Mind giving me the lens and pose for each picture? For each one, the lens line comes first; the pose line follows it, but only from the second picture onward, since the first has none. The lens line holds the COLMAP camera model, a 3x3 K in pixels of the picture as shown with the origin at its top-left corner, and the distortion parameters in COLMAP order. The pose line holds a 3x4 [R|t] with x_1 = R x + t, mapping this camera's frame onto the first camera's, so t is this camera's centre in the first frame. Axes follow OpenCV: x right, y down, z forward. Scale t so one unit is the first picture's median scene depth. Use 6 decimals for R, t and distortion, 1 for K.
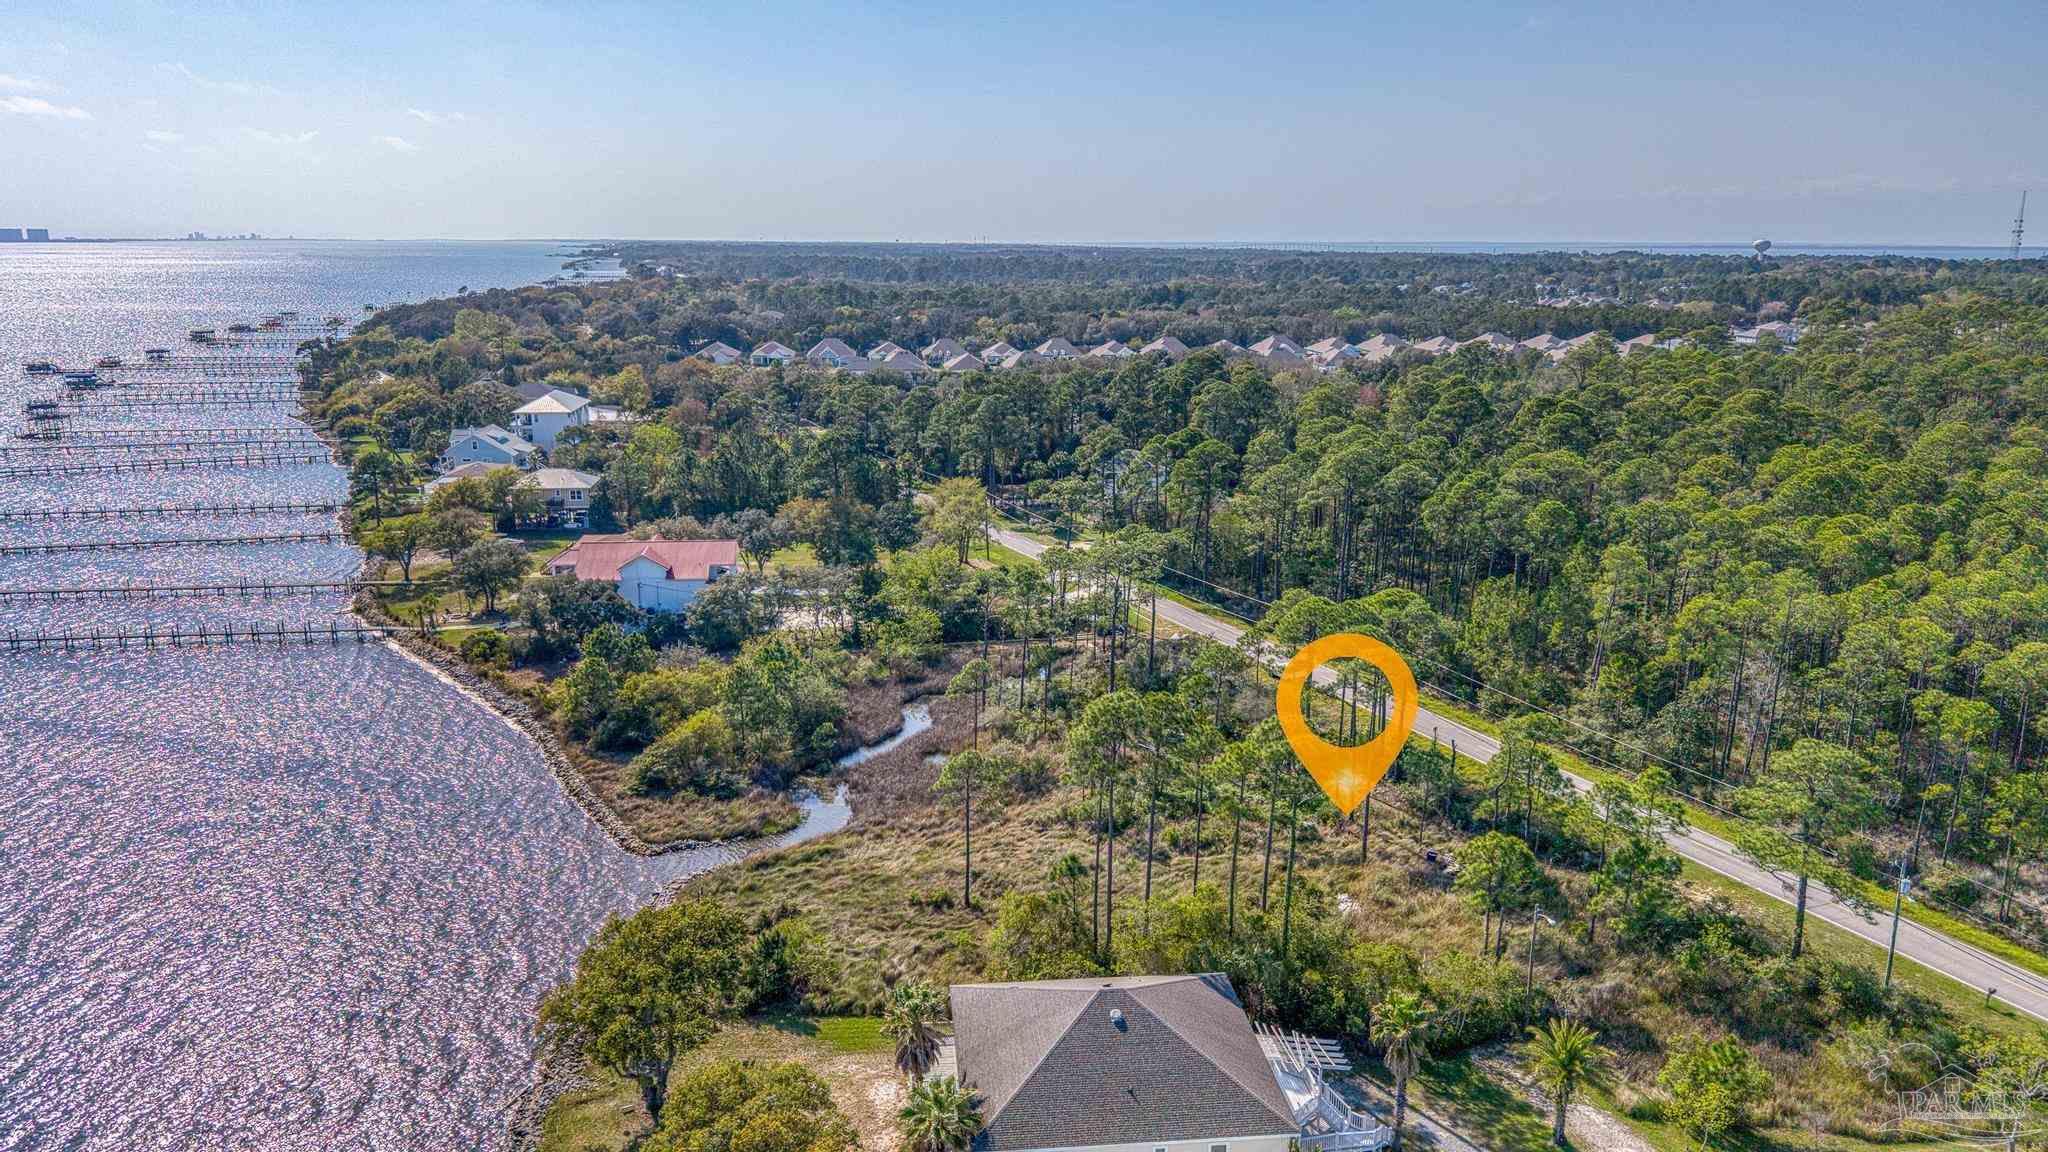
lens RADIAL K [[1378.5, 0, 1019.5], [0, 1378.5, 575.7], [0, 0, 1]] dist [0.031092, -0.029659]
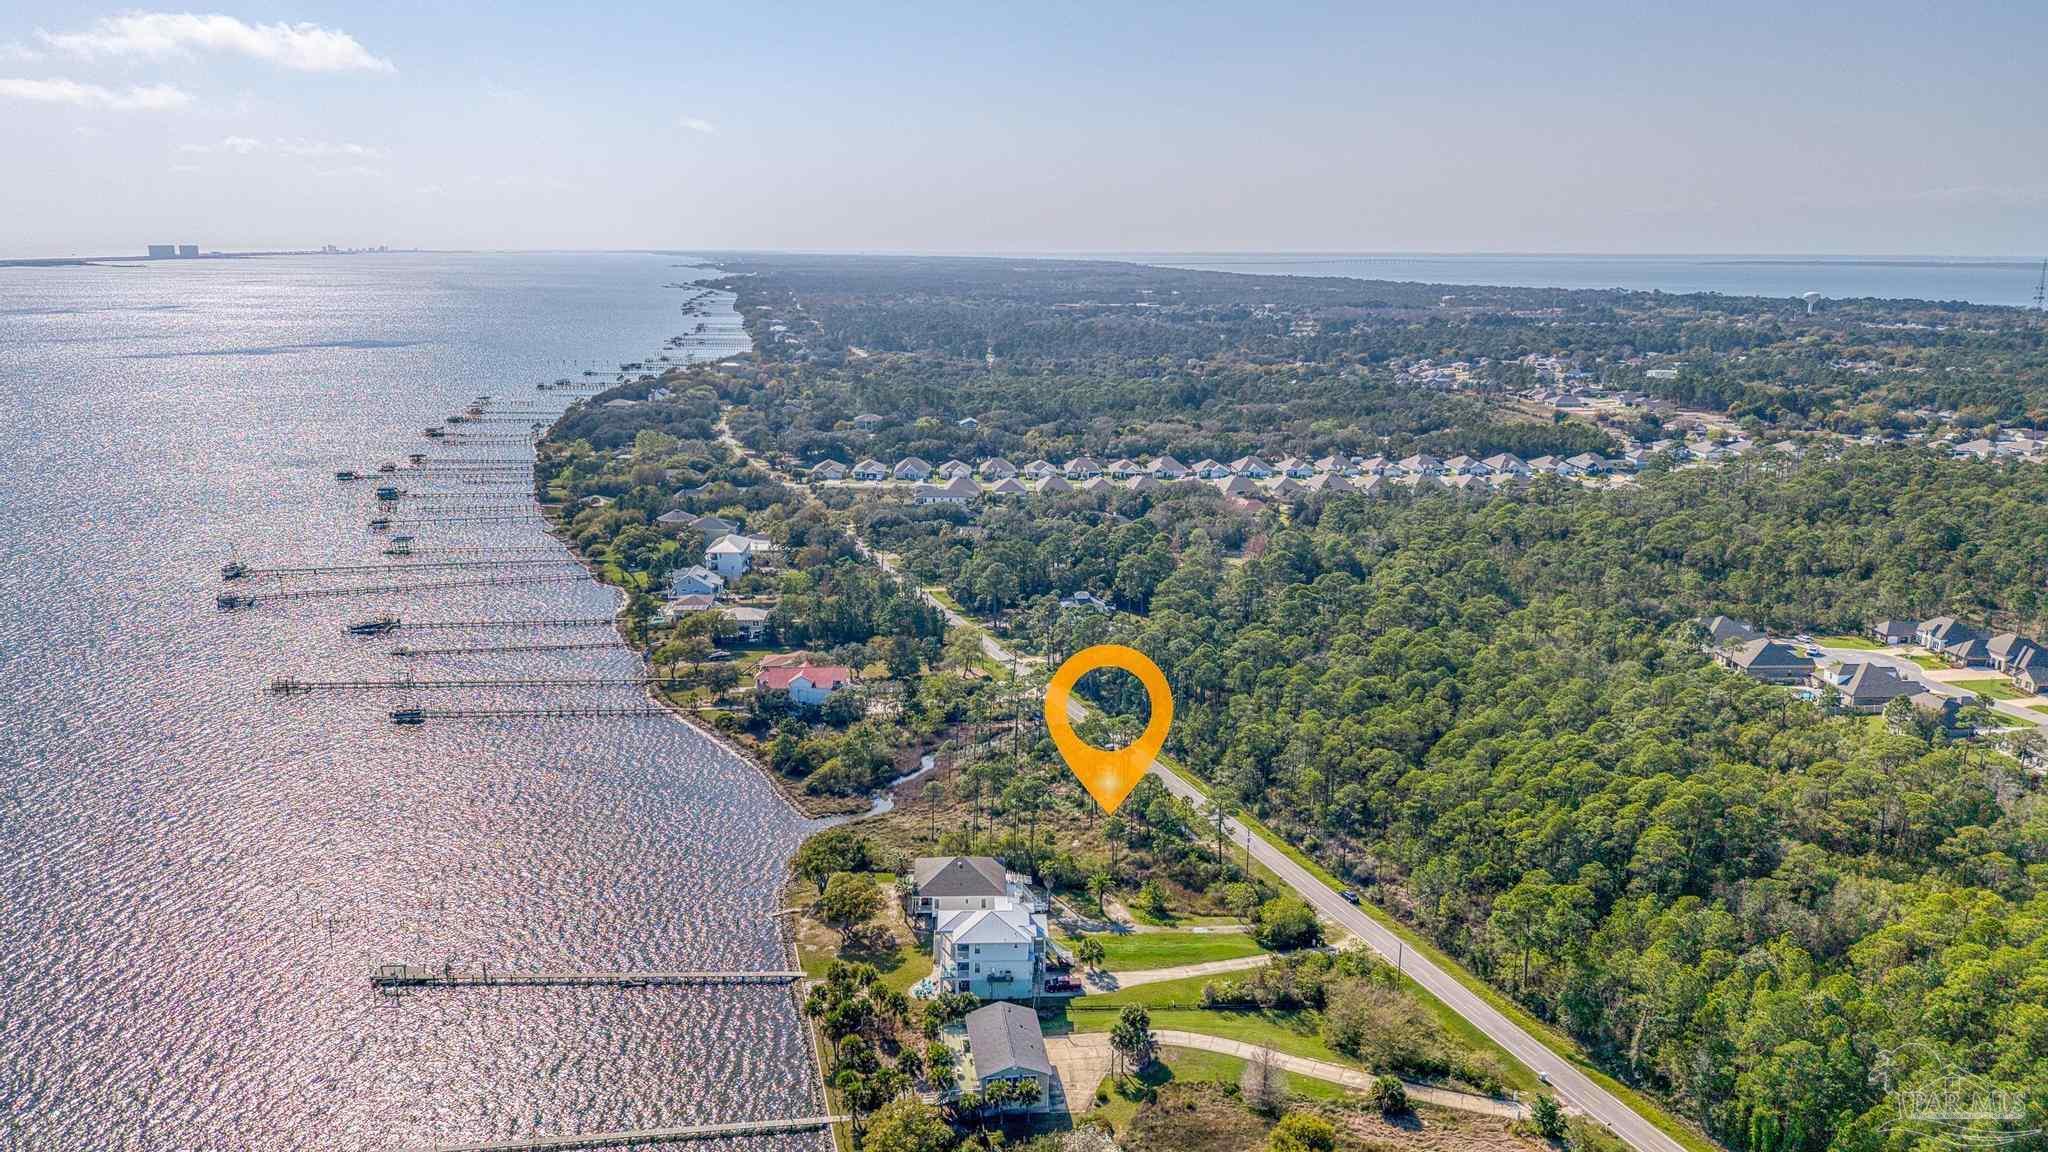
lens RADIAL K [[1378.5, 0, 1026.1], [0, 1378.5, 578.2], [0, 0, 1]] dist [0.031092, -0.029659]
pose [[0.997848, 0.015158, -0.063795, 0.192027], [-0.015362, 0.999878, -0.002705, -0.165035], [0.063747, 0.003679, 0.997959, -1.041875]]
